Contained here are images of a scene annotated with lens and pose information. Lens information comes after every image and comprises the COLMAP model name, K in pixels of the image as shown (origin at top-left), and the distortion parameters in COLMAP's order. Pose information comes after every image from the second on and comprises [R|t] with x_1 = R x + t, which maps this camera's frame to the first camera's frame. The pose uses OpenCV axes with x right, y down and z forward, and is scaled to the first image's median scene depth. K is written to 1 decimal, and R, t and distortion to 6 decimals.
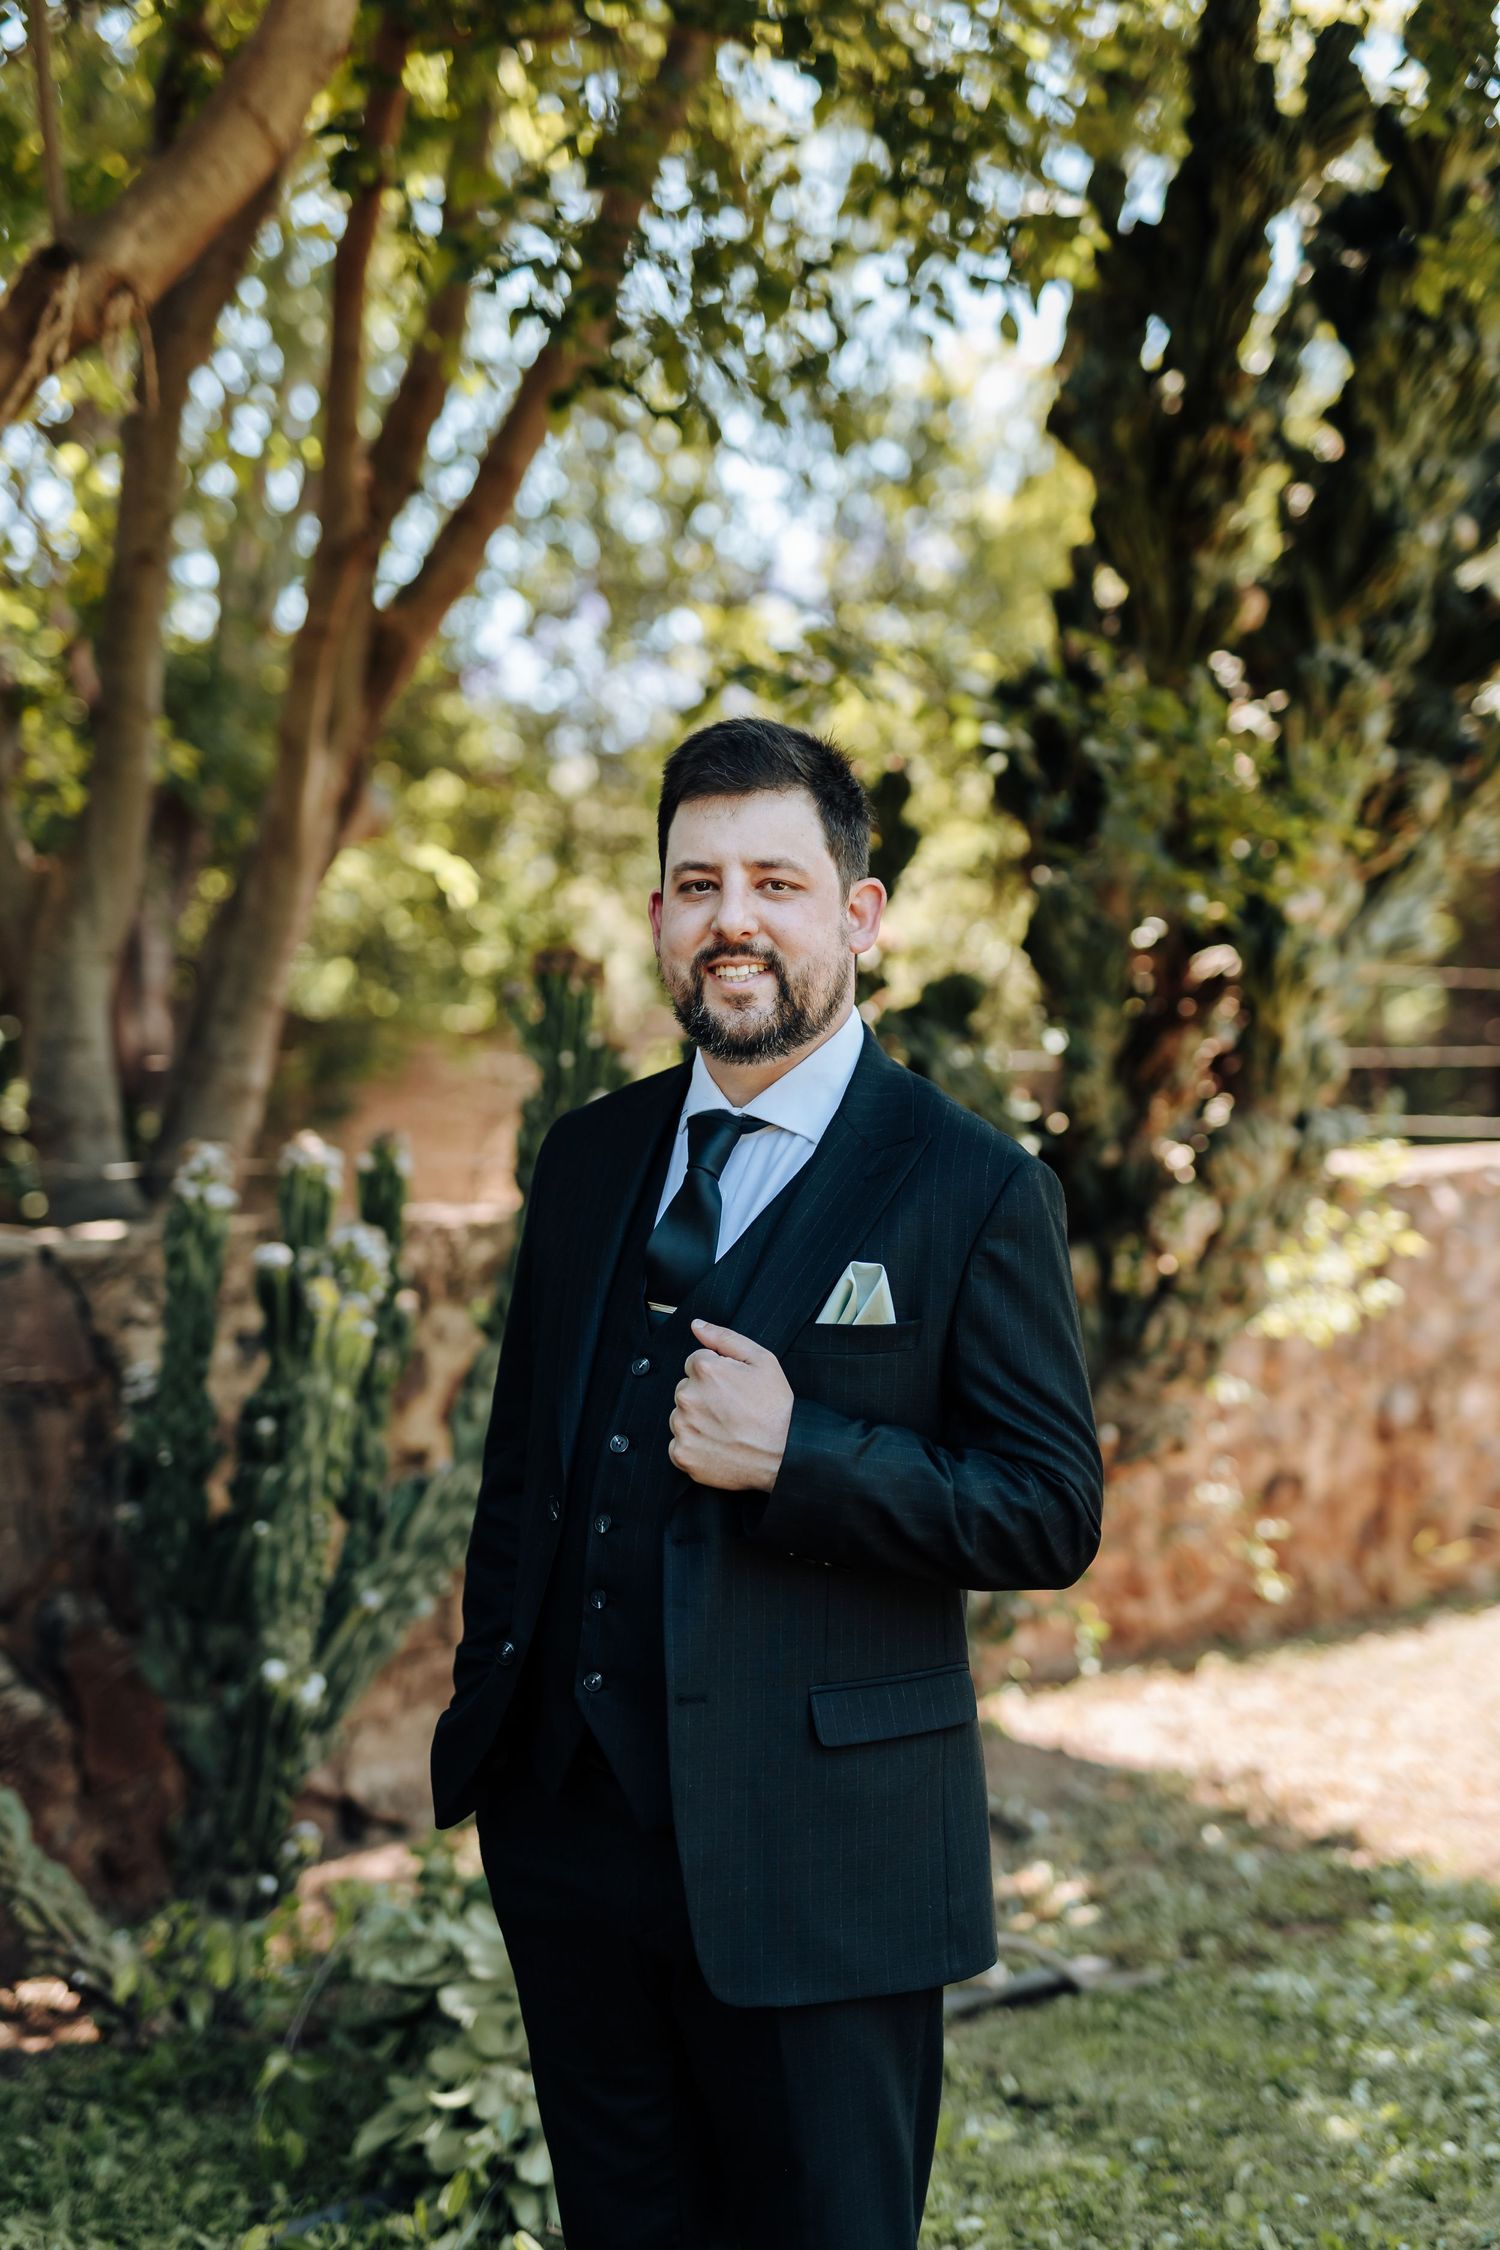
lens RADIAL K [[3122.4, 0, 747.4], [0, 3122.4, 1125.4], [0, 0, 1]] dist [0.002522, 0.002703]
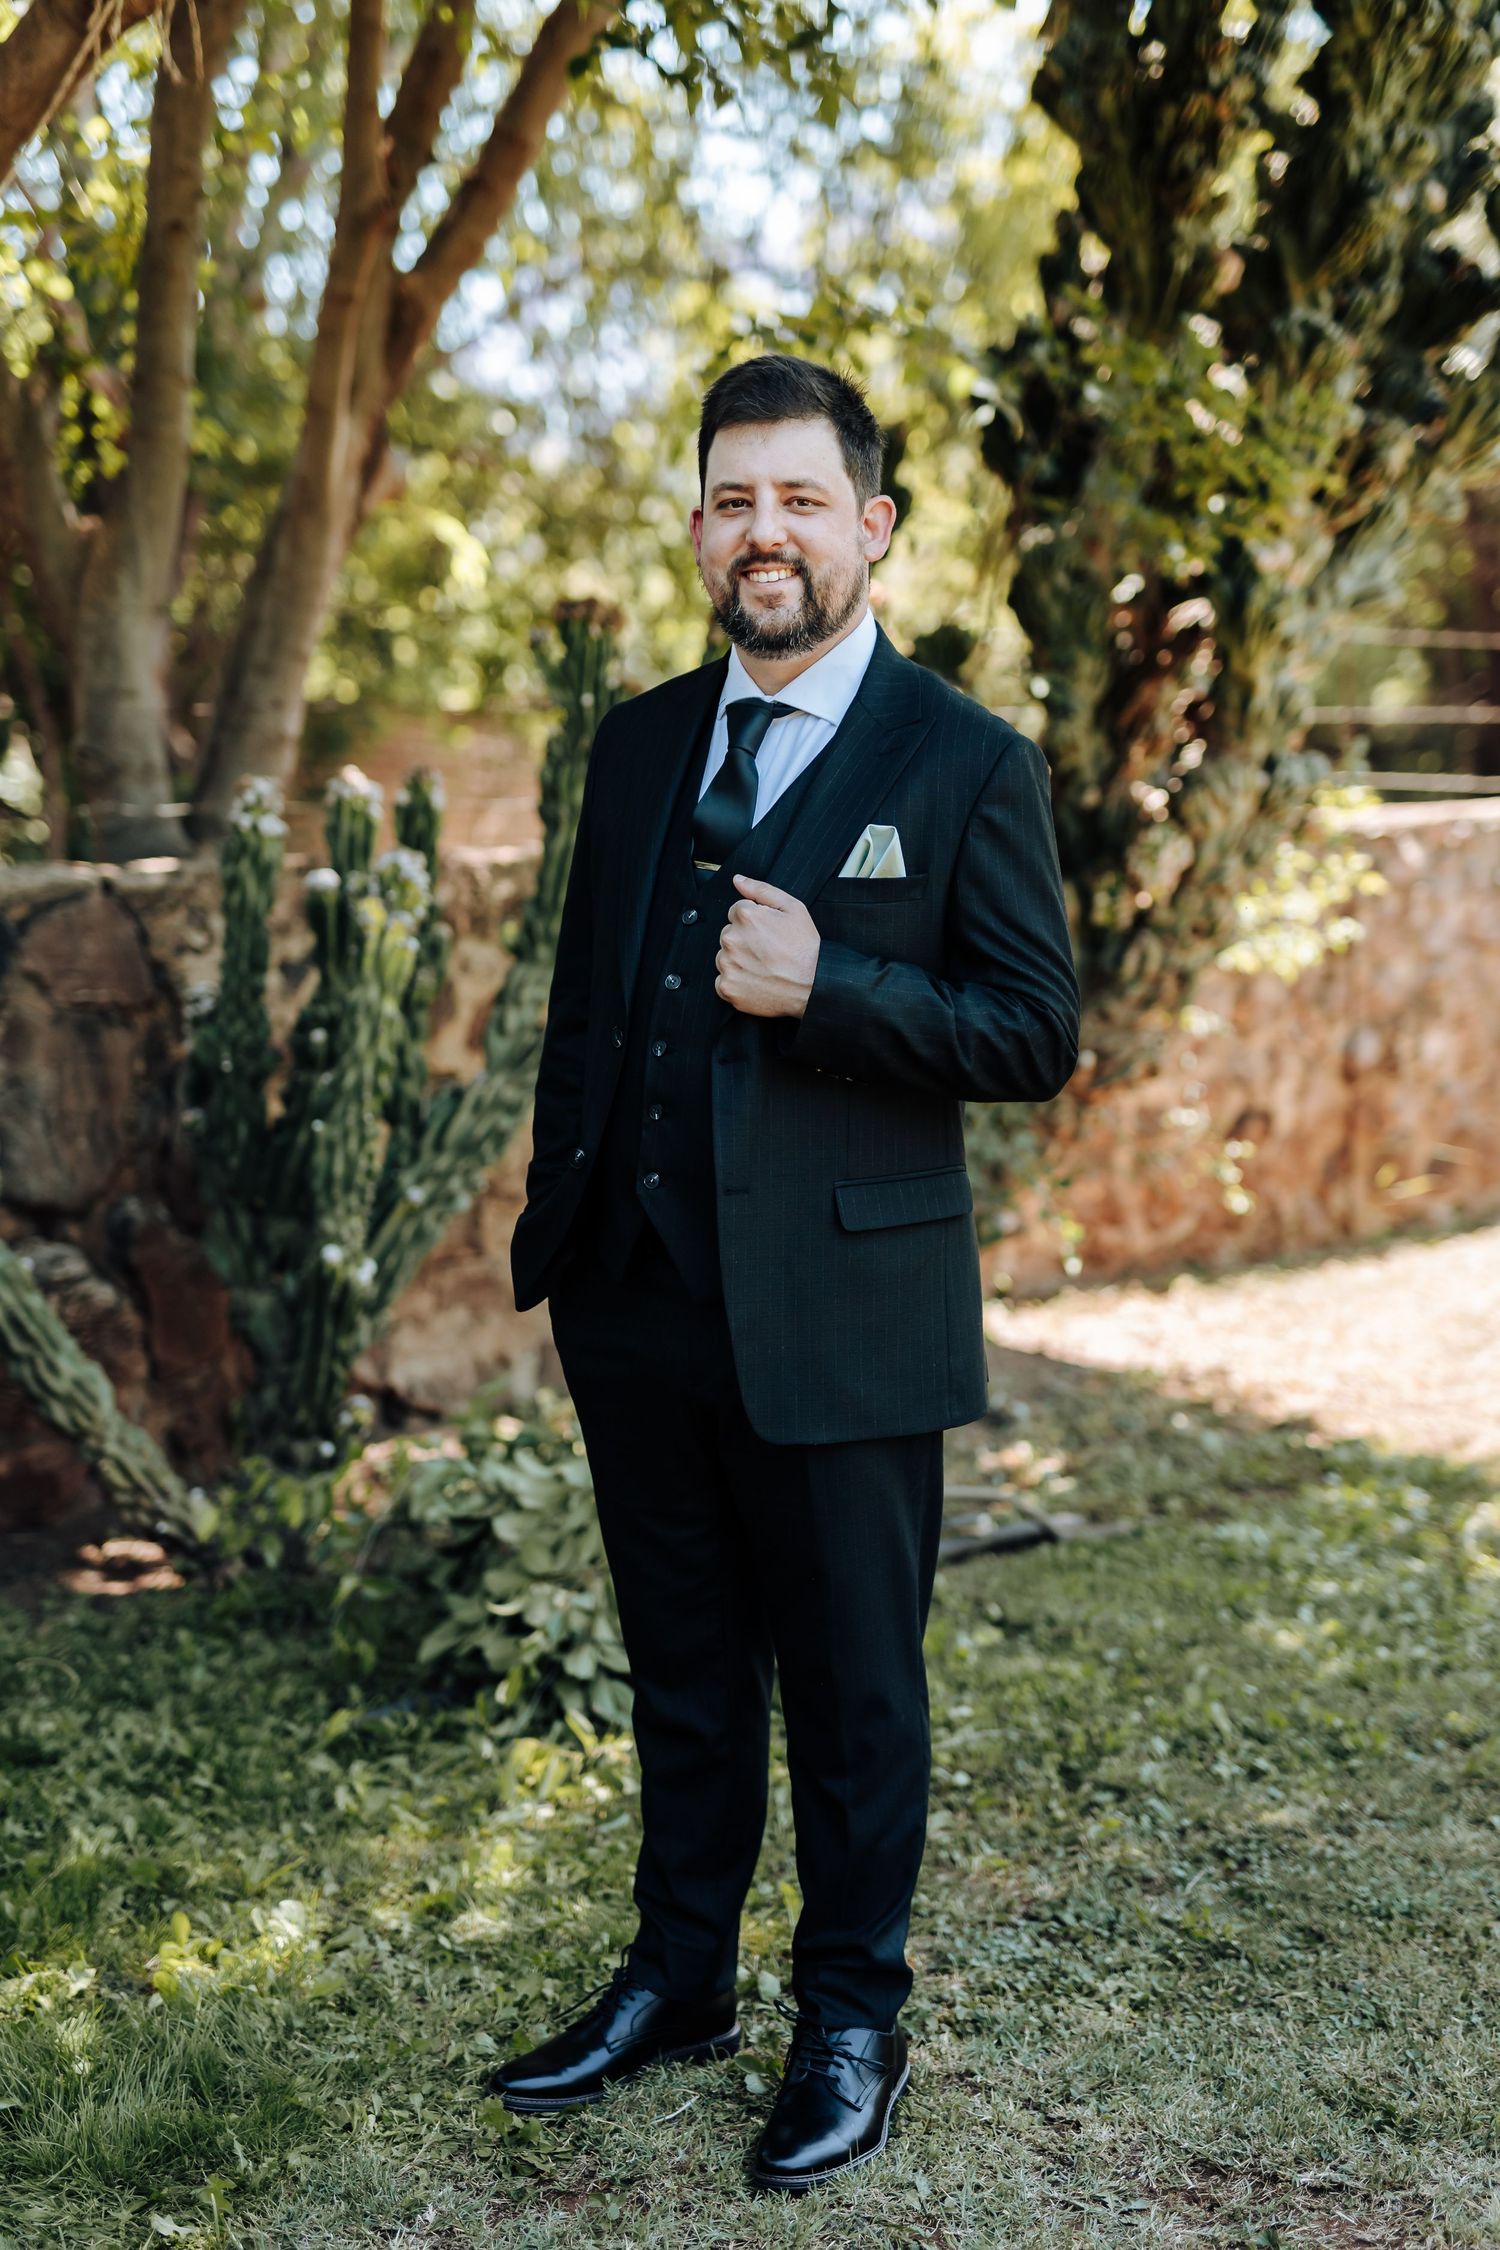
lens RADIAL K [[3136.3, 0, 718.4], [0, 3136.3, 1145.3], [0, 0, 1]] dist [-0.009344, 0.009007]
pose [[0.999984, -0.004842, -0.003015, -0.009746], [0.005125, 0.994733, 0.102374, 0.020731], [0.002504, -0.102388, 0.994741, -0.091117]]
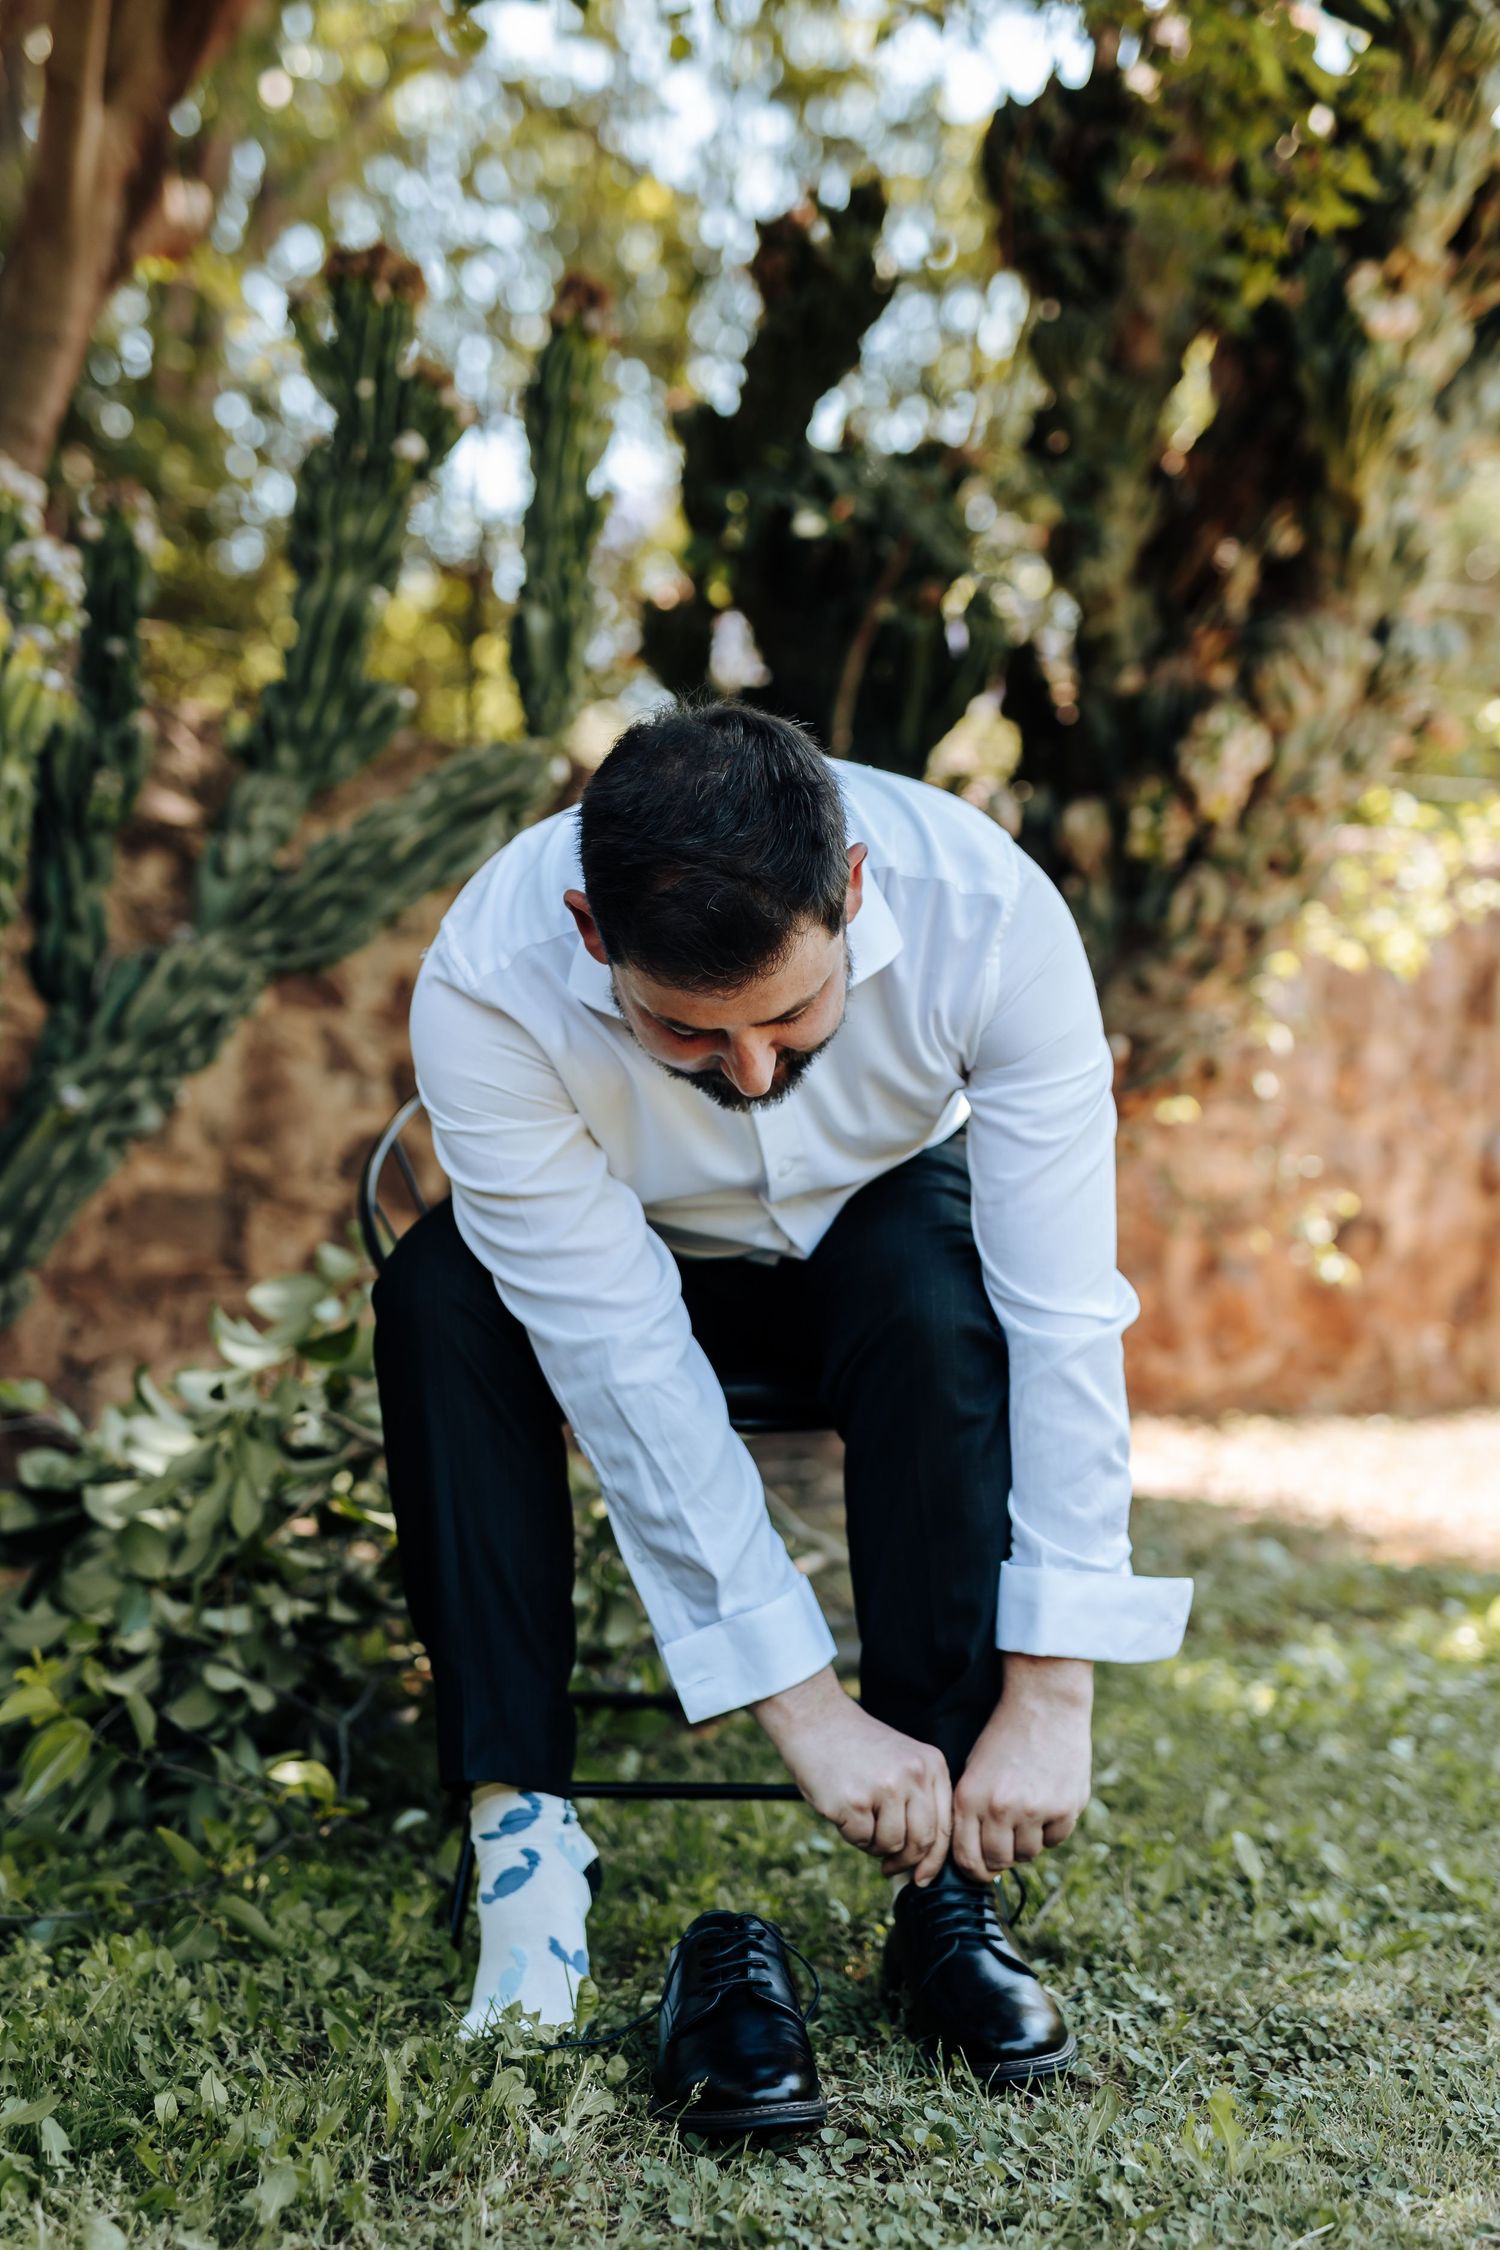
lens RADIAL K [[3424.3, 0, 683.7], [0, 3424.3, 1223.1], [0, 0, 1]] dist [-0.000013, -0.032478]
pose [[0.998959, 0.025929, -0.037523, 0.050666], [-0.025058, 0.999409, 0.023516, 0.149626], [0.038110, -0.022551, 0.999019, 0.189806]]
